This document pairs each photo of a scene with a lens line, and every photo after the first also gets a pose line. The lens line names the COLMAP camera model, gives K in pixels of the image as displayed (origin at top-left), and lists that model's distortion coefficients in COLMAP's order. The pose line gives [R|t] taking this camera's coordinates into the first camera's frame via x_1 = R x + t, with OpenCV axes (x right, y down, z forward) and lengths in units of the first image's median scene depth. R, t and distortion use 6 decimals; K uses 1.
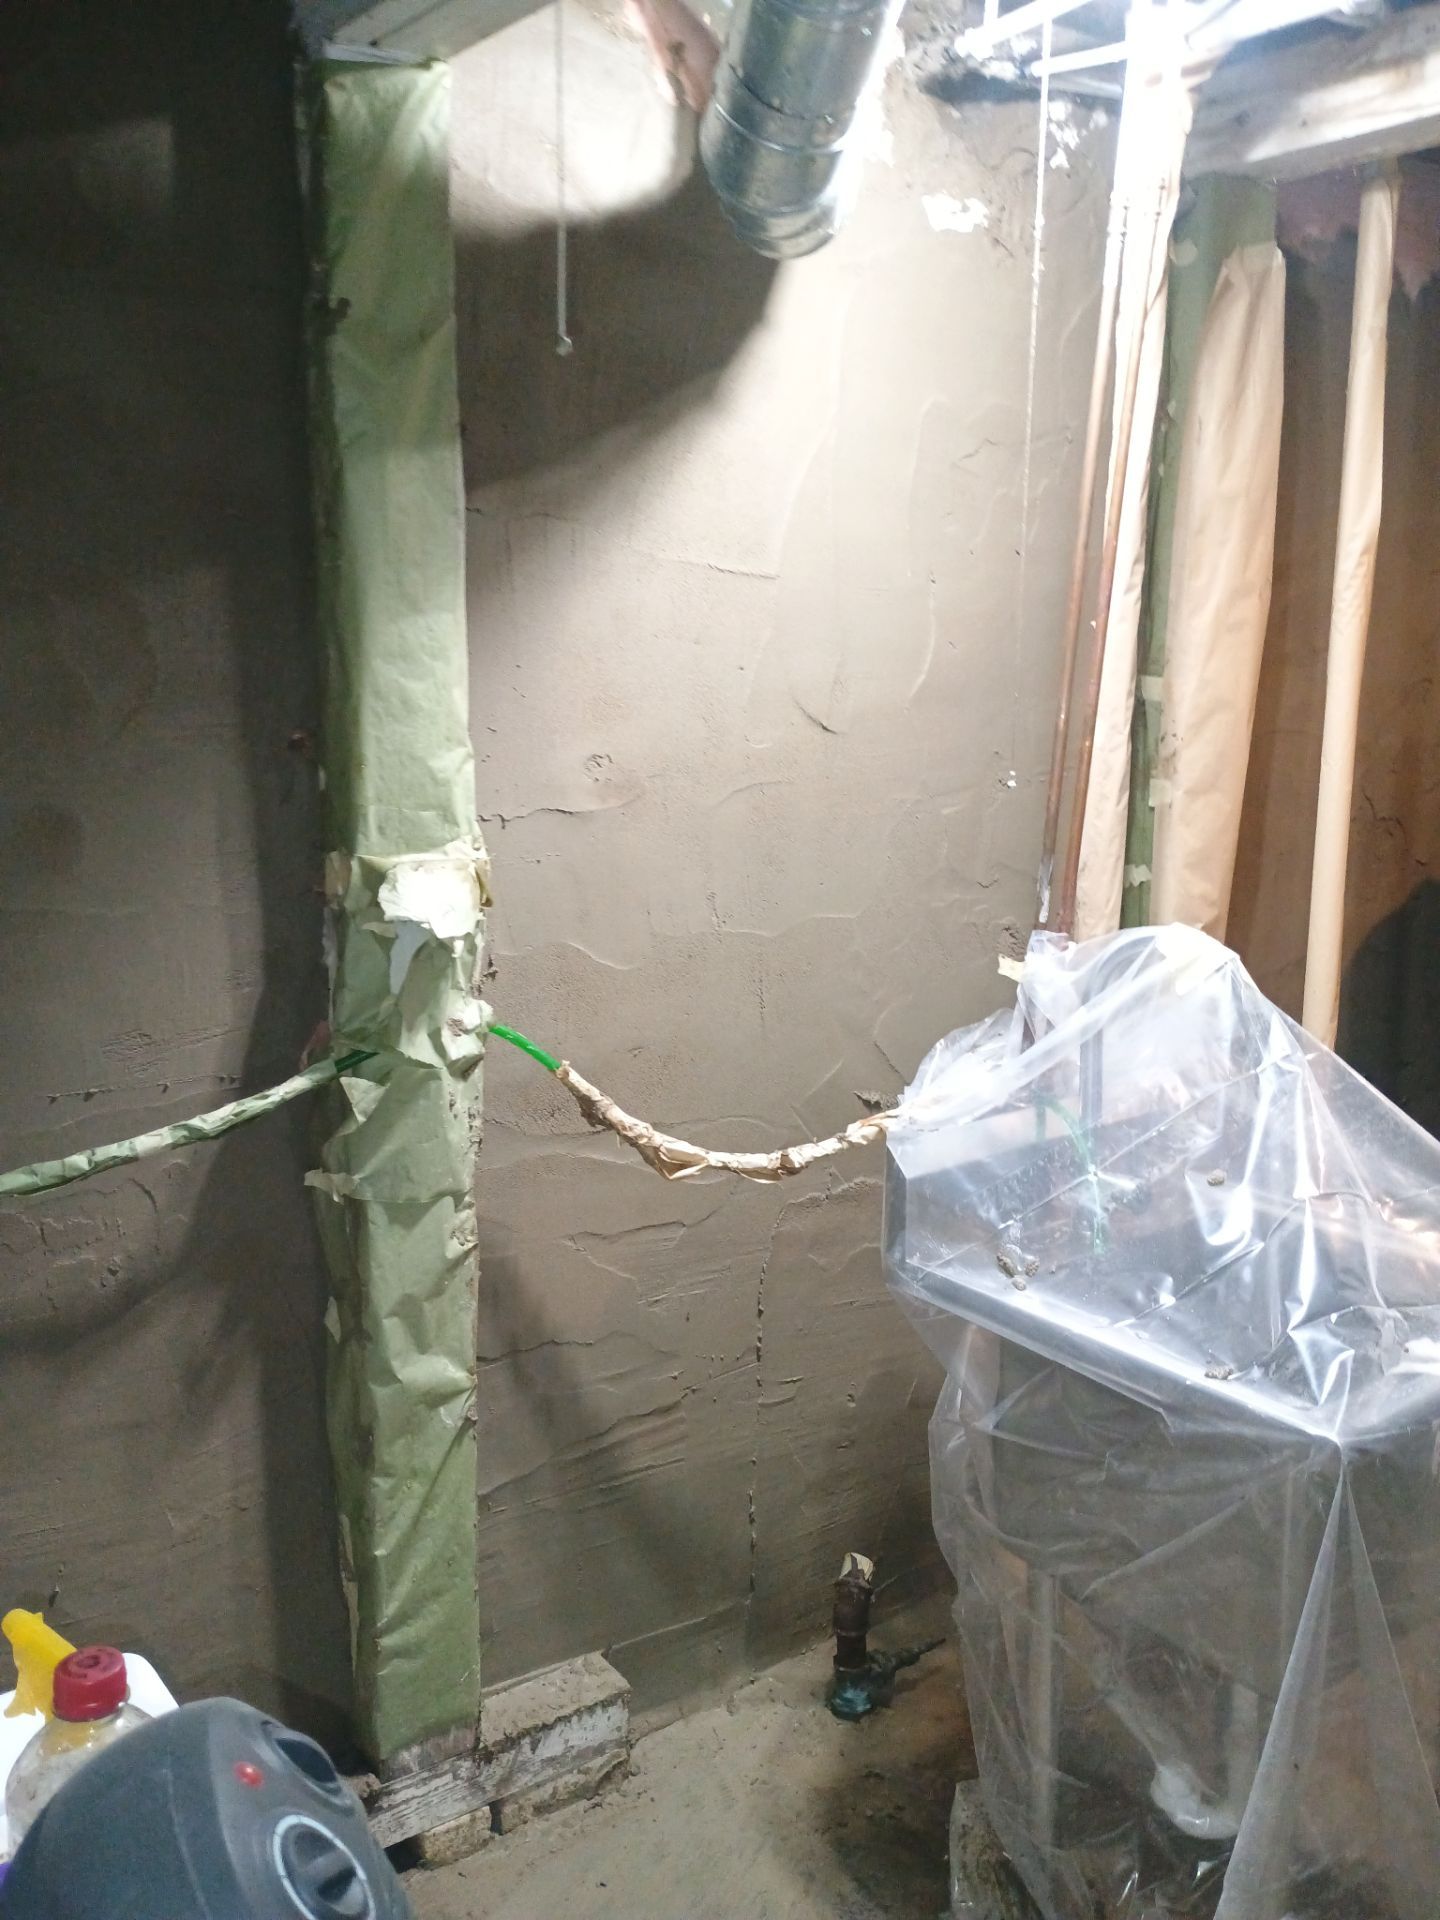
lens RADIAL K [[1649.6, 0, 723.7], [0, 1649.6, 970.0], [0, 0, 1]] dist [0.046609, -0.069213]
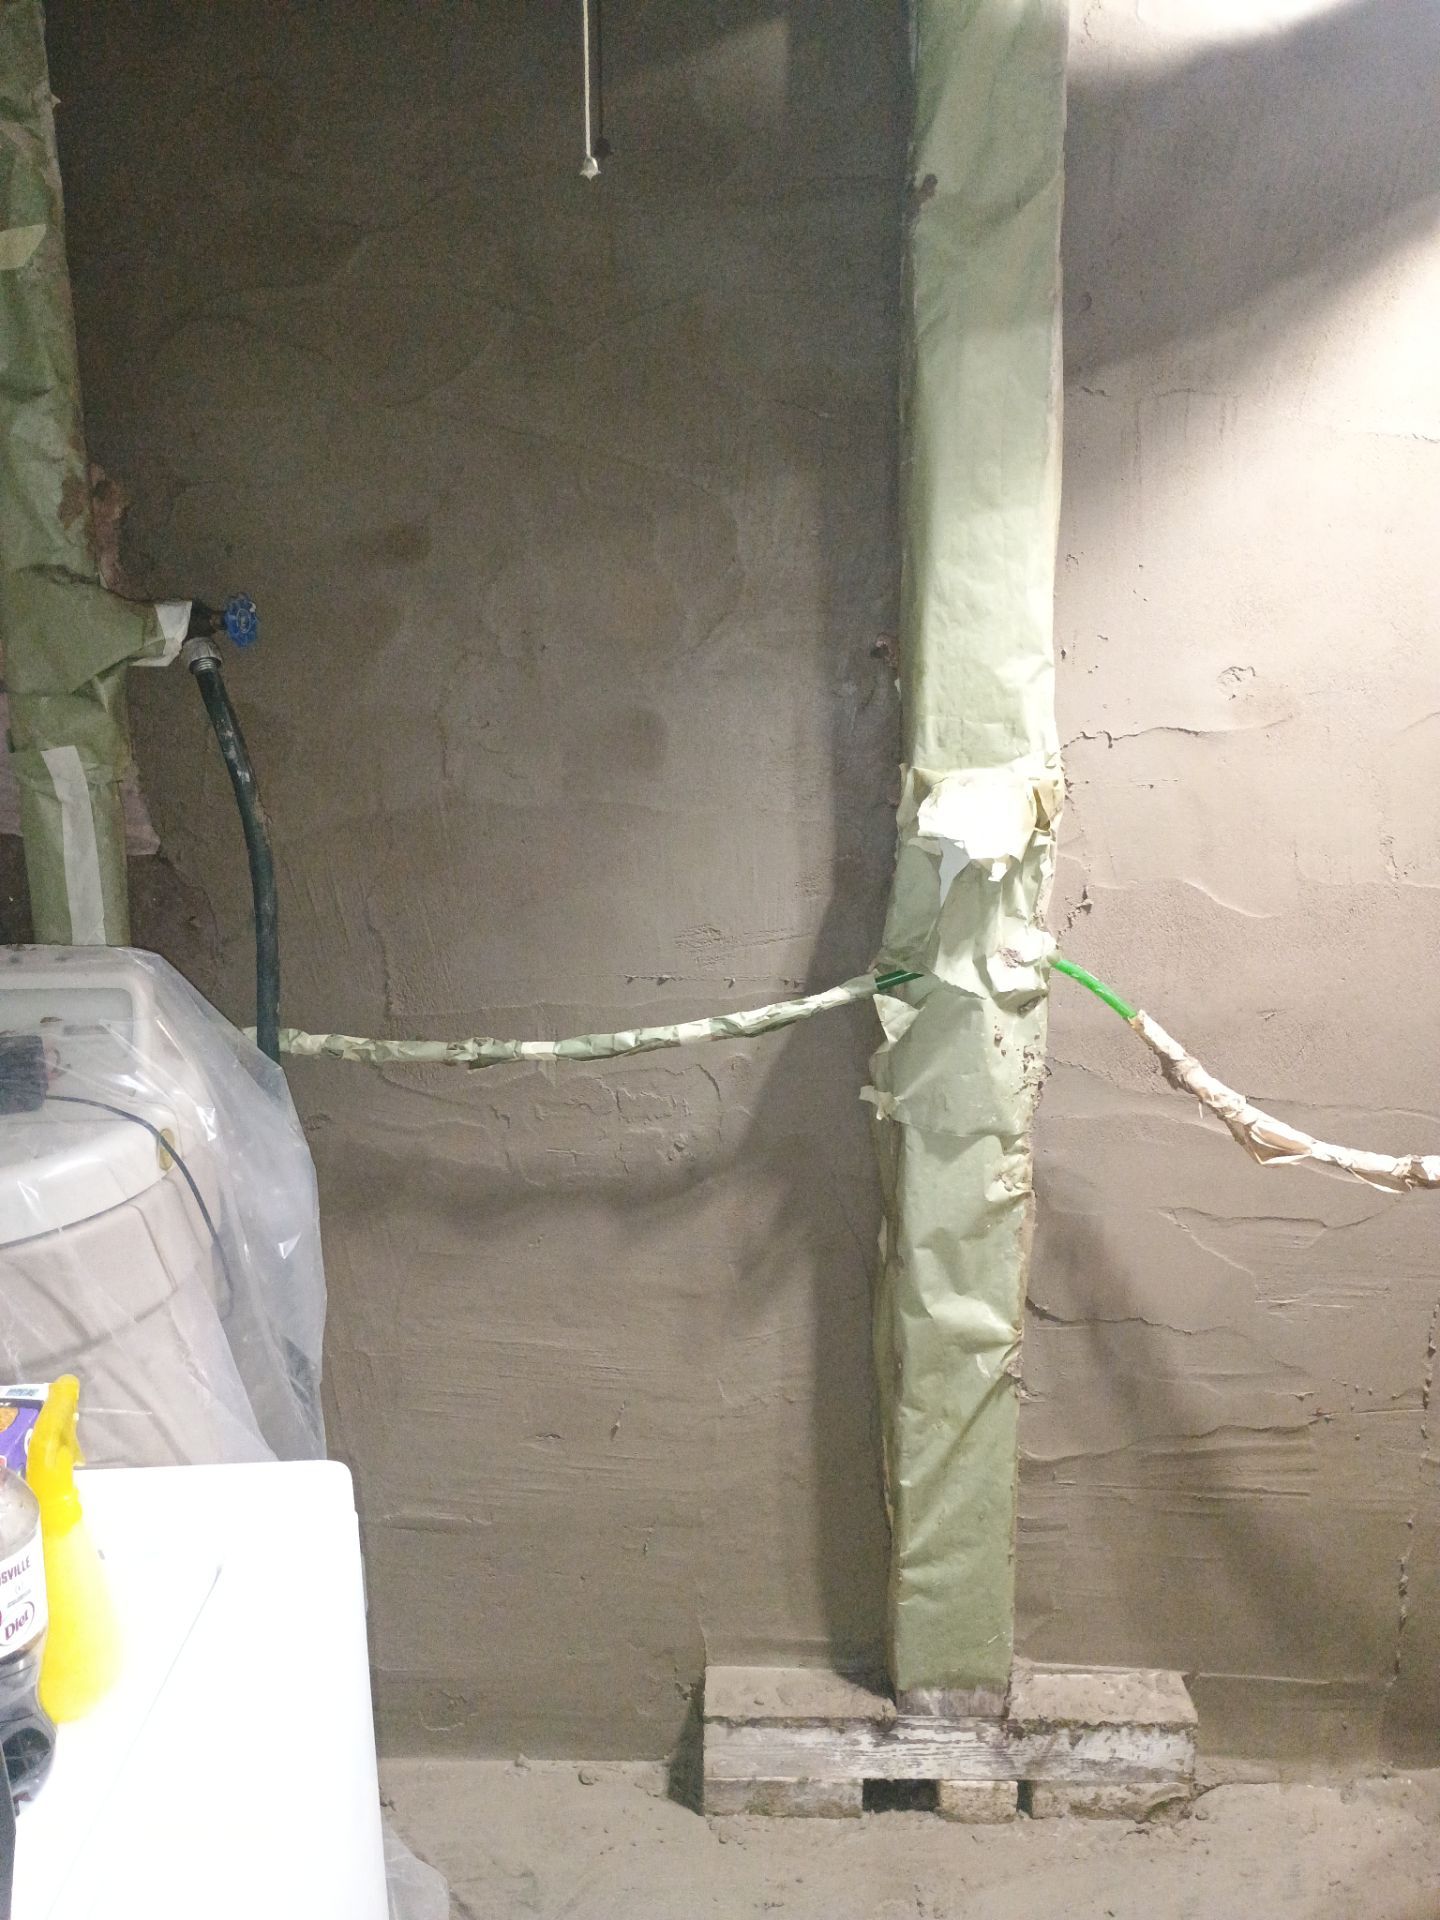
lens RADIAL K [[1649.9, 0, 681.0], [0, 1649.9, 965.2], [0, 0, 1]] dist [0.048259, -0.071535]
pose [[0.801987, 0.113111, -0.586534, 0.232450], [-0.092932, 0.993579, 0.064539, -0.004011], [0.590068, 0.002749, 0.807349, 0.133528]]
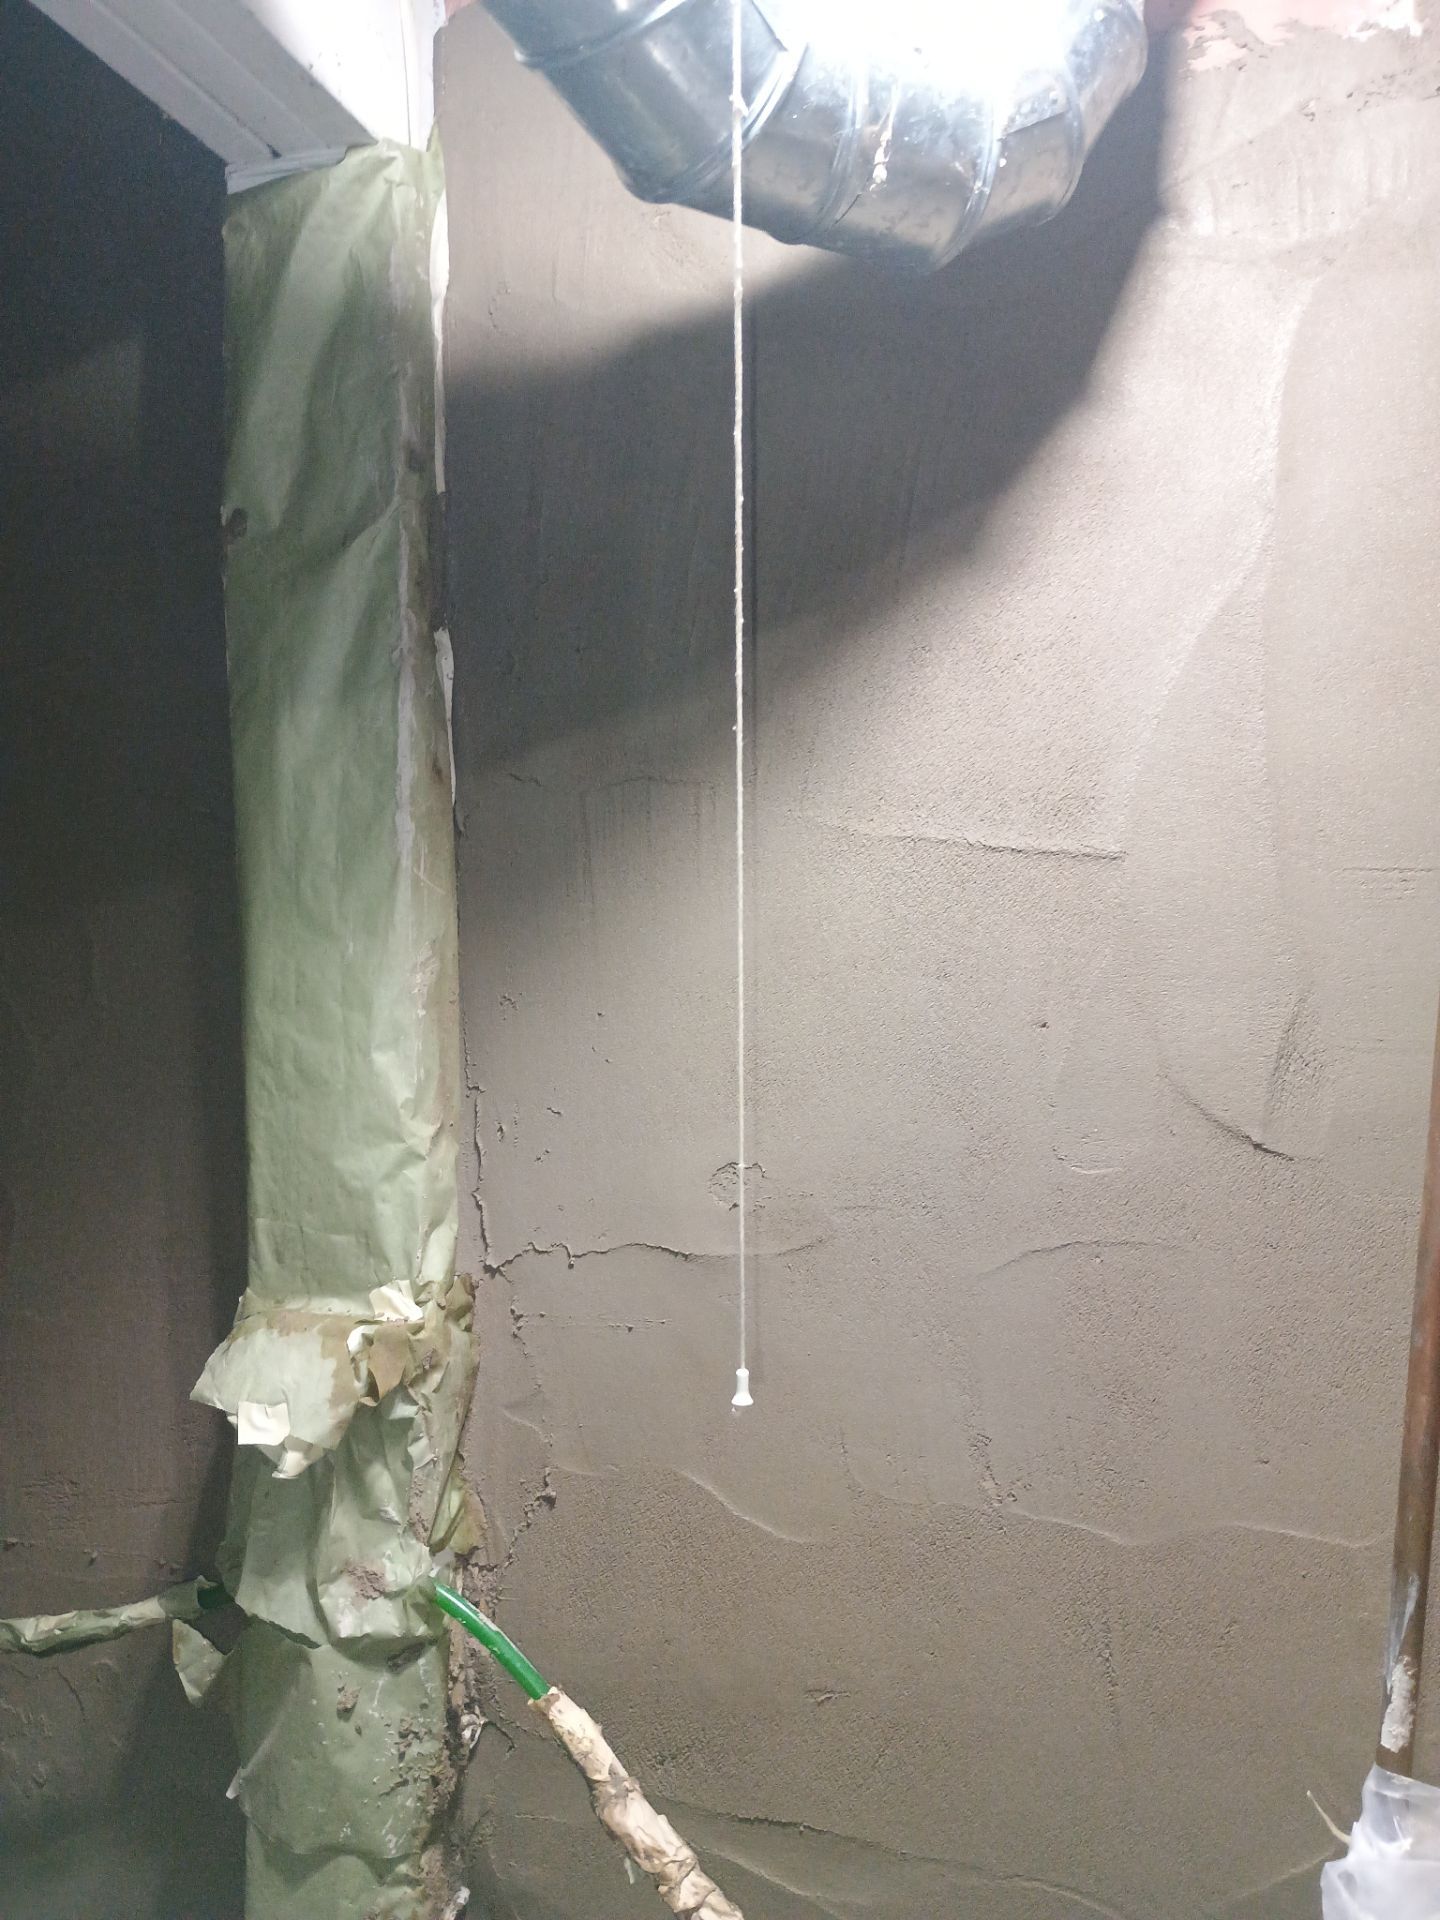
lens RADIAL K [[1649.9, 0, 681.0], [0, 1649.9, 965.2], [0, 0, 1]] dist [0.048259, -0.071535]
pose [[0.643205, 0.013080, -0.765582, 0.386088], [-0.140602, 0.984870, -0.101301, -0.146581], [0.752674, 0.172799, 0.635313, 0.637231]]
